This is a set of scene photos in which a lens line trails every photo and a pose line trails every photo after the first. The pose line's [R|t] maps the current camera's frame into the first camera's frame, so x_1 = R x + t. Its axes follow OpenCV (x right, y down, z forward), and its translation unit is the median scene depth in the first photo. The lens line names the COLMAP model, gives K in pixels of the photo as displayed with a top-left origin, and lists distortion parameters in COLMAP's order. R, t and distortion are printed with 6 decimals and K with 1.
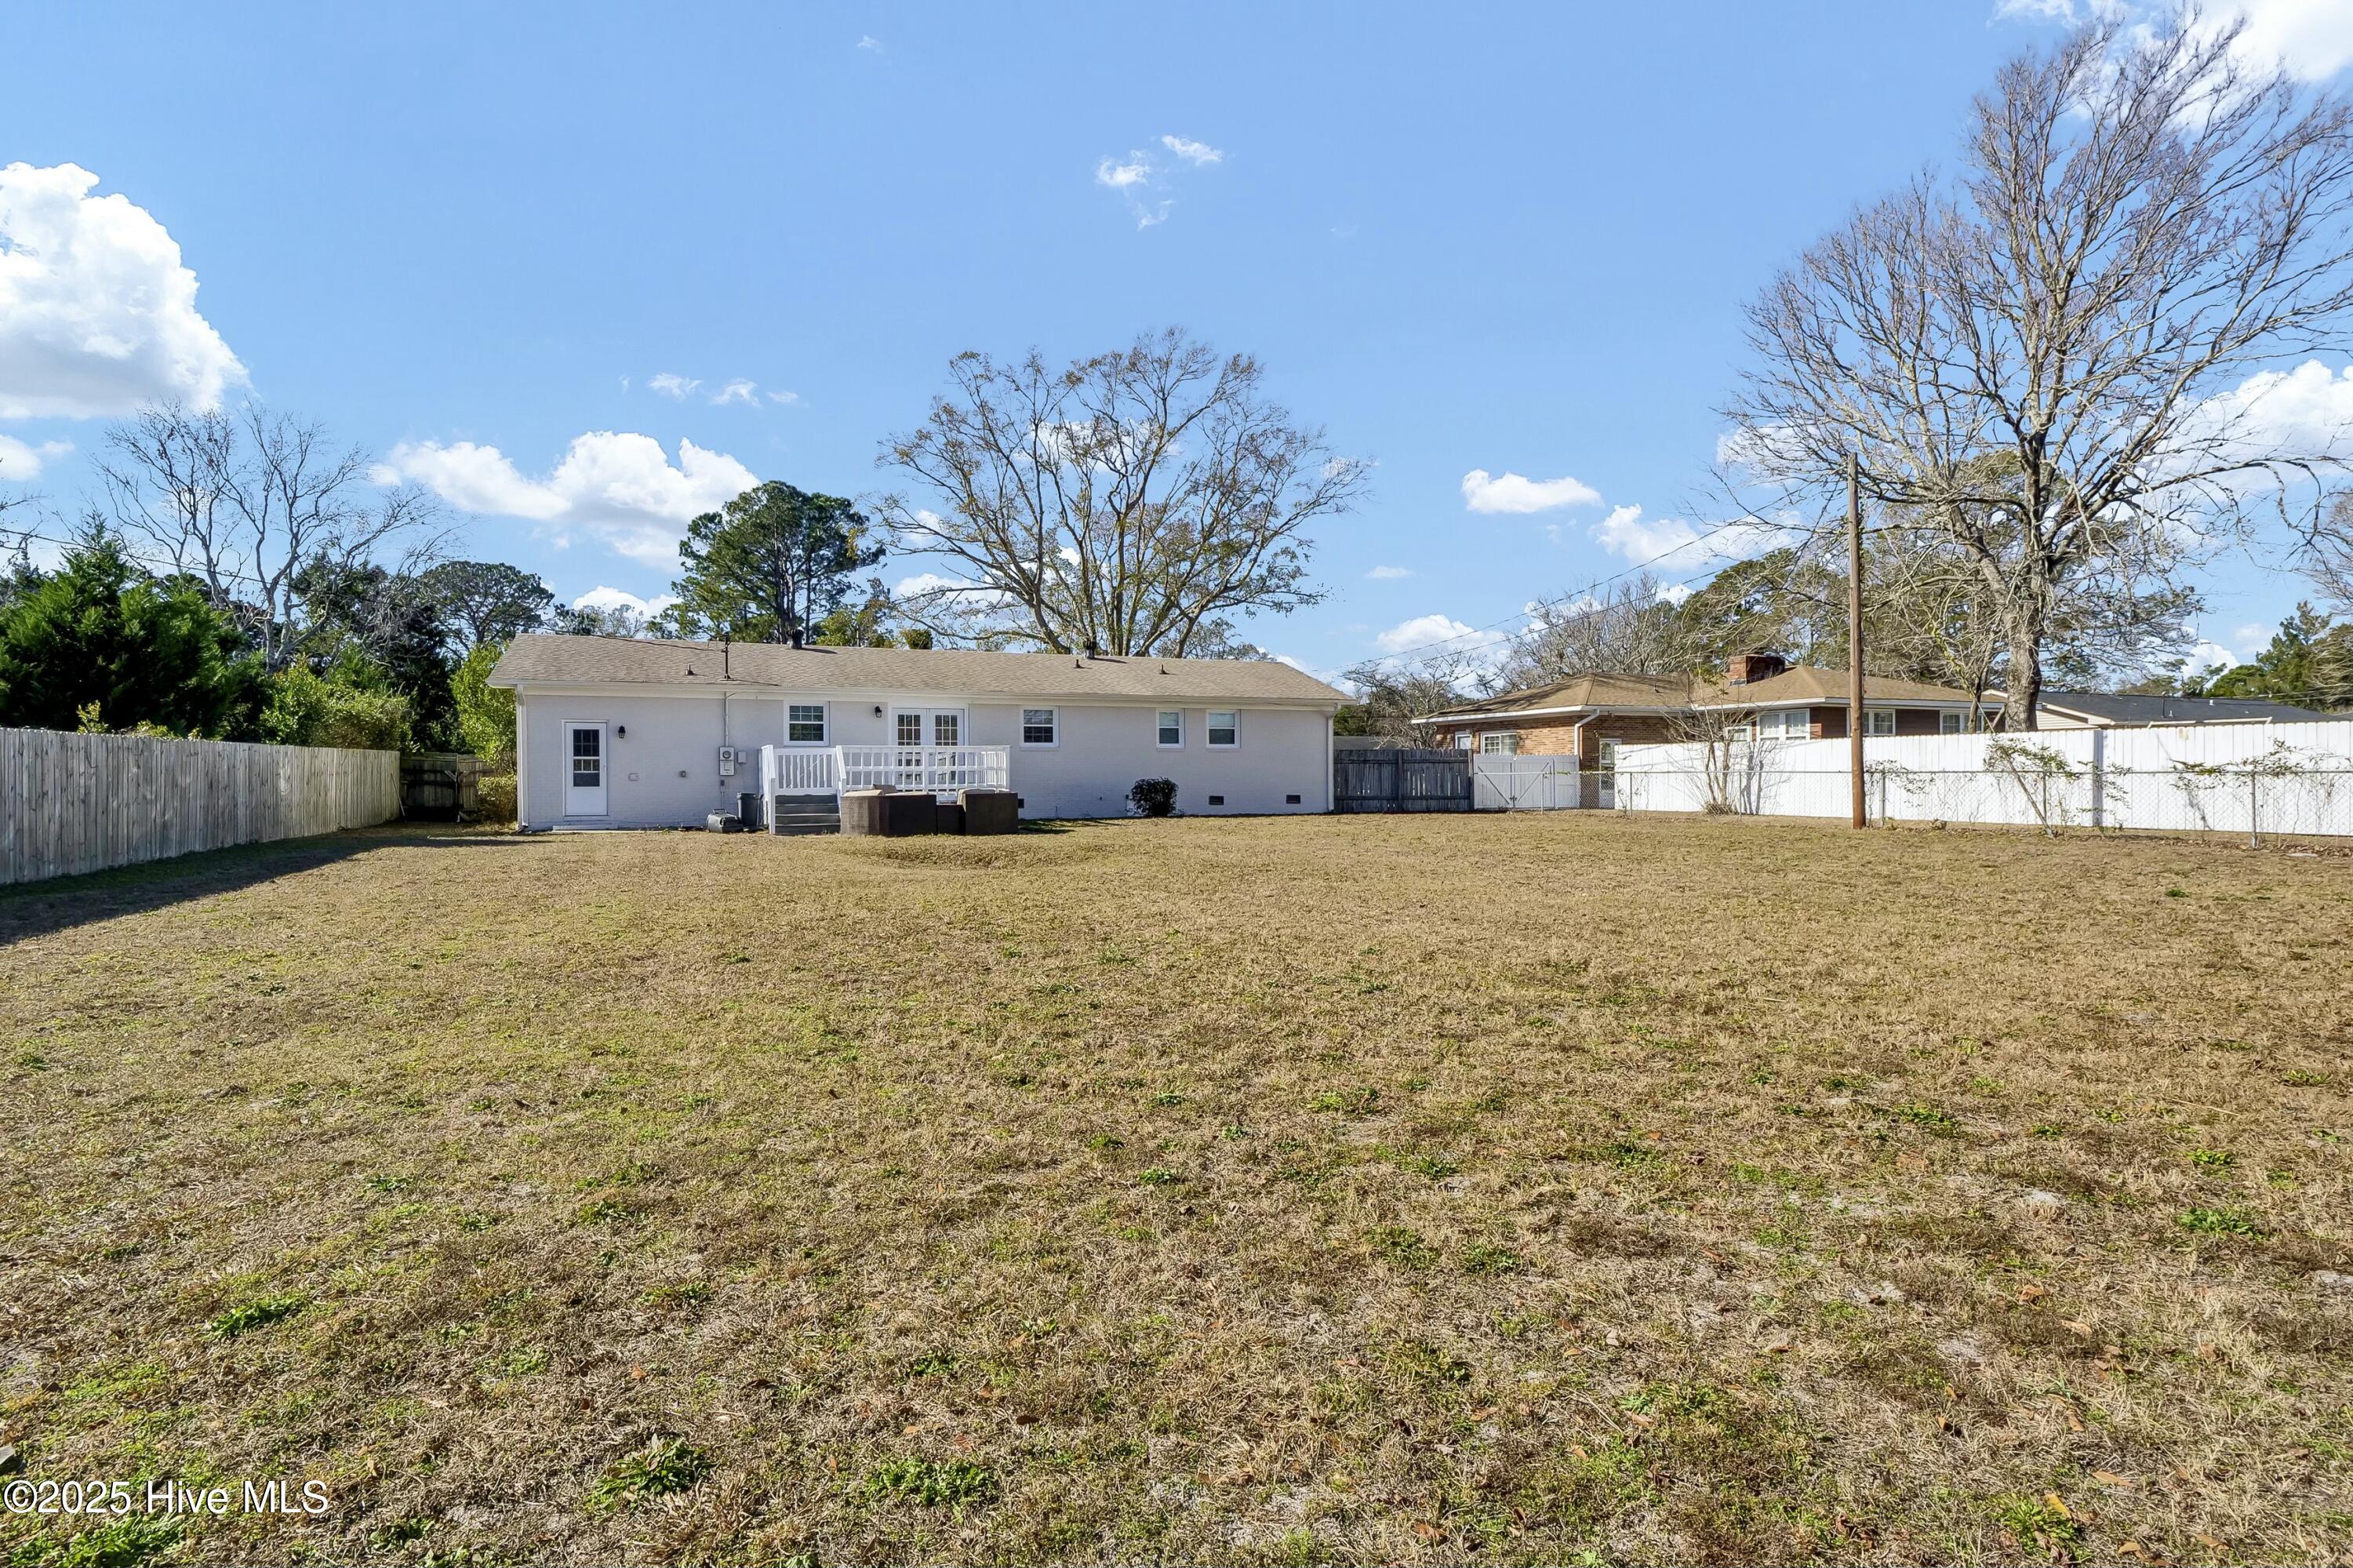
lens RADIAL K [[1190.4, 0, 1176.5], [0, 1190.4, 784.0], [0, 0, 1]] dist [-0.000312, -0.000103]
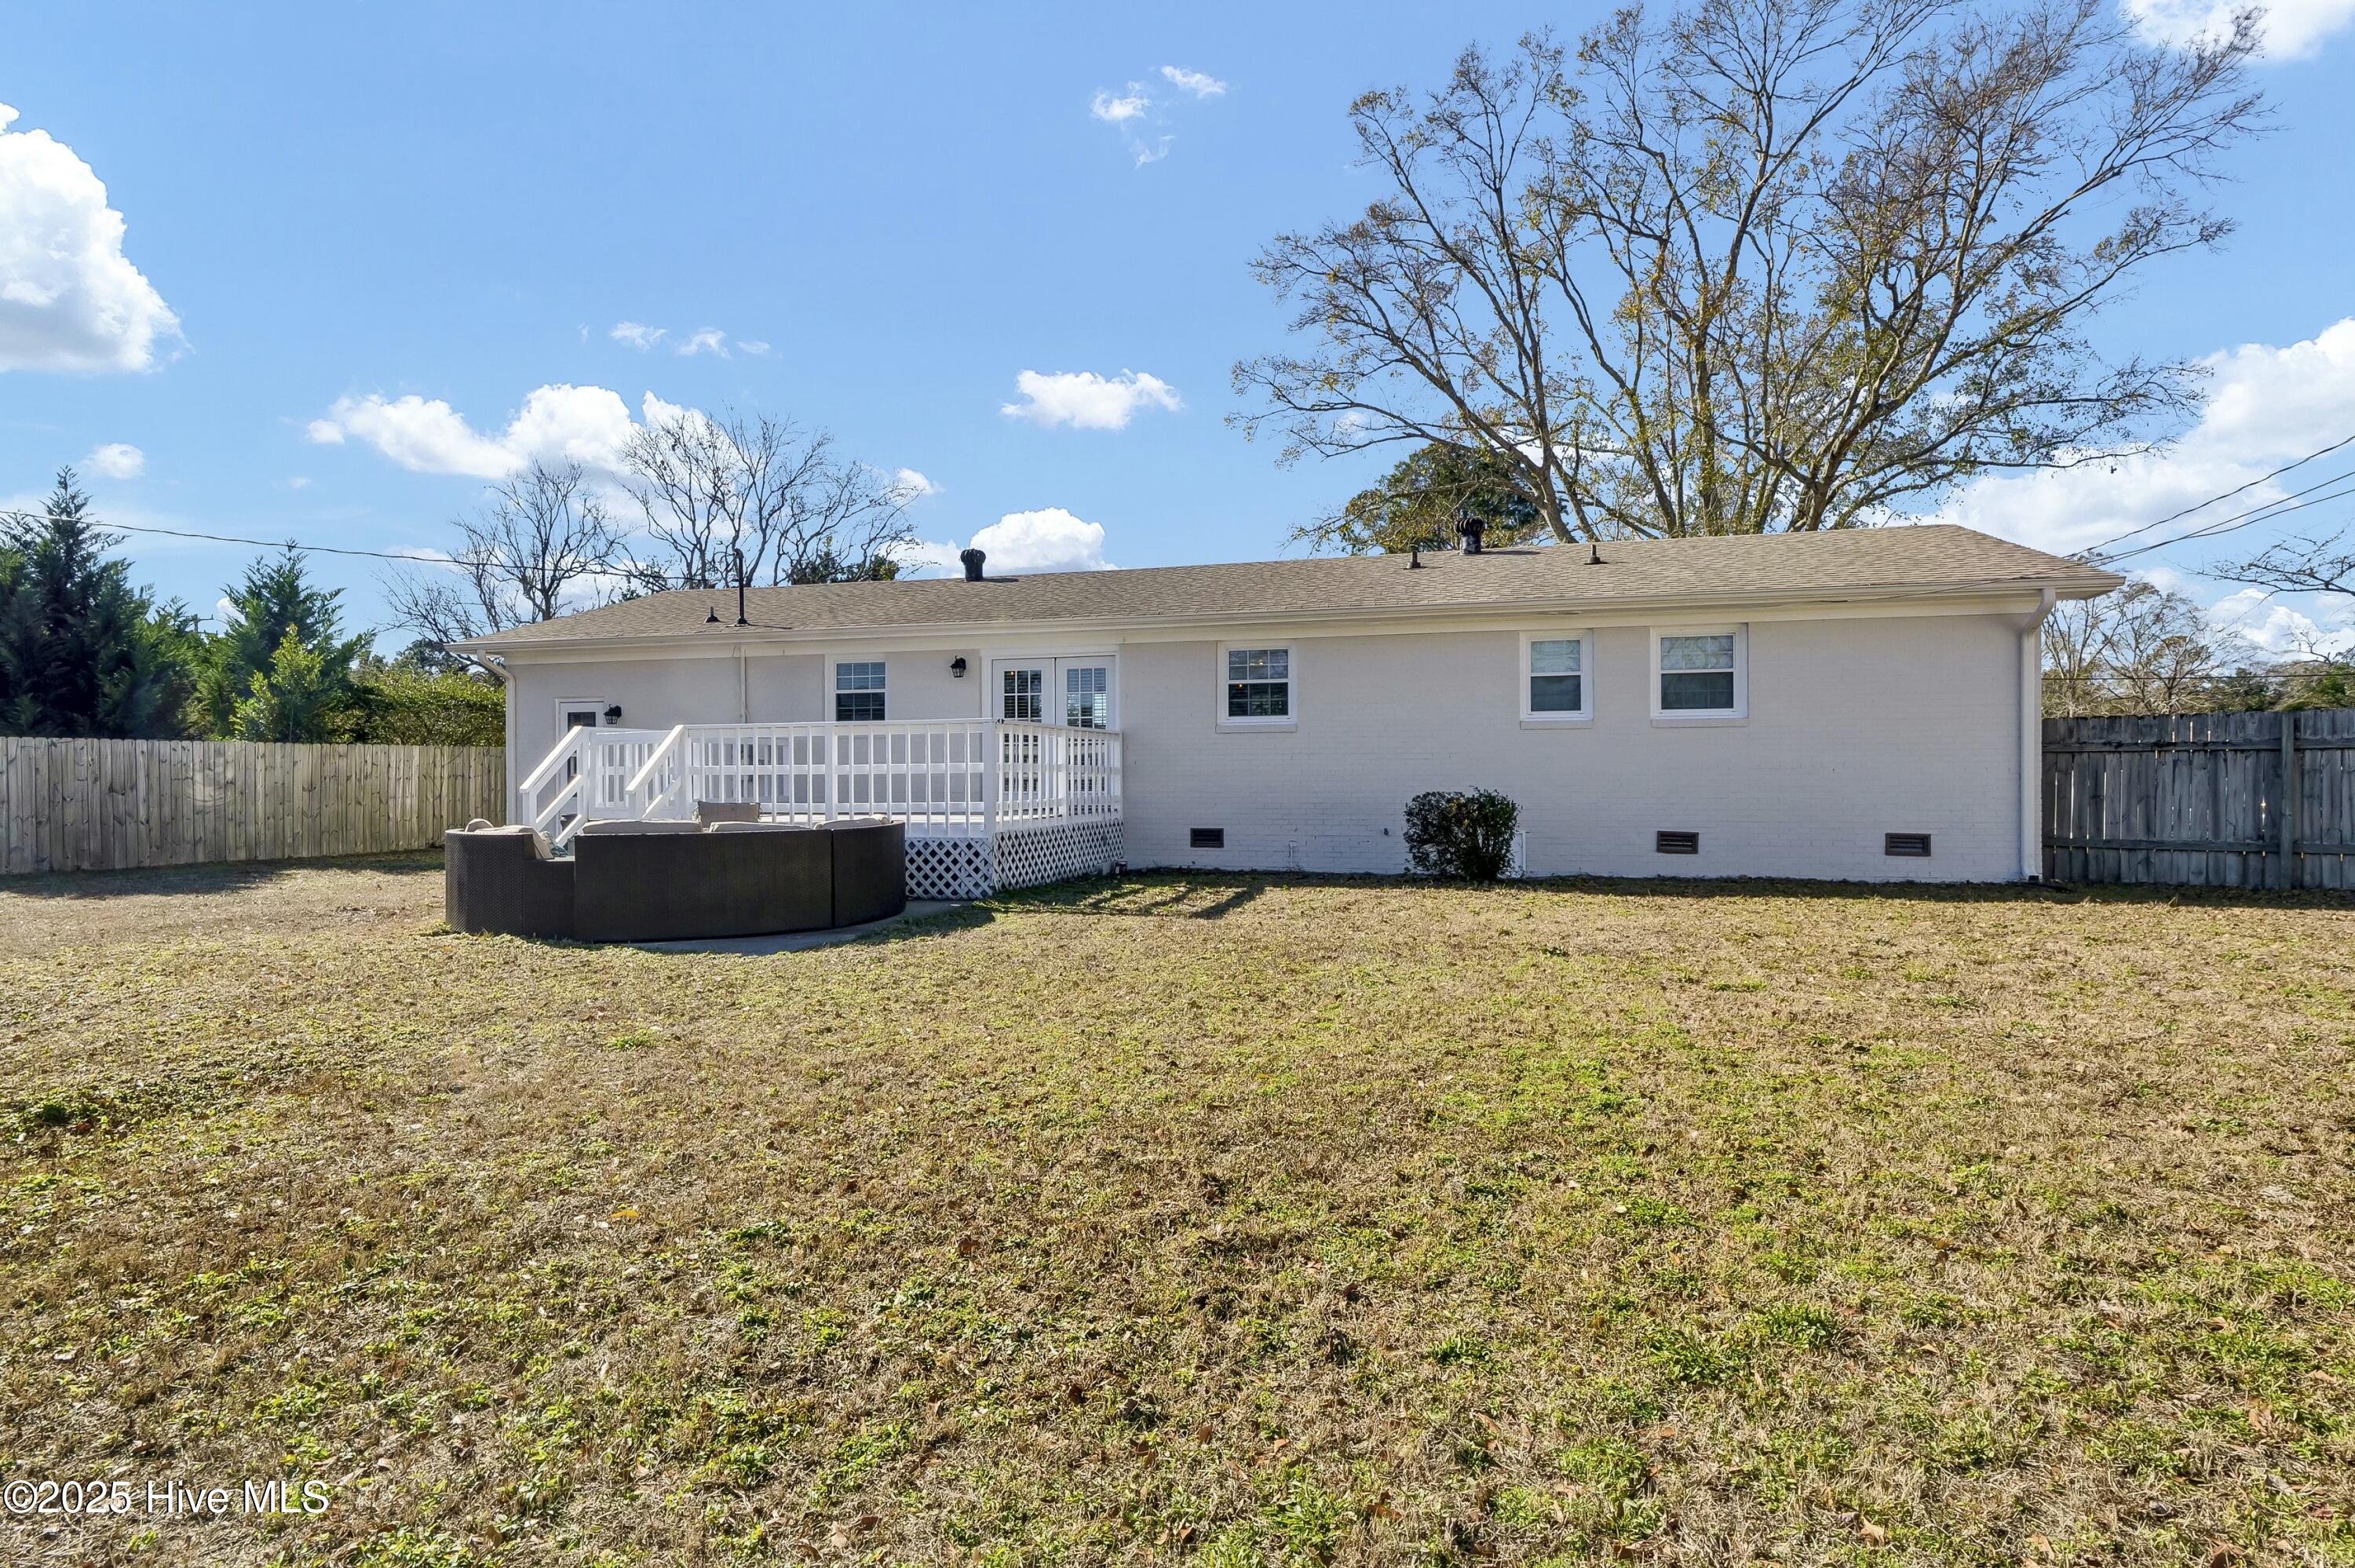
lens RADIAL K [[1191.2, 0, 1177.5], [0, 1191.2, 784.0], [0, 0, 1]] dist [-0.000312, -0.000103]
pose [[0.793054, 0.002898, -0.609144, 0.160225], [-0.004807, 0.999987, -0.001500, -0.005801], [0.609132, 0.004117, 0.793058, 0.597732]]
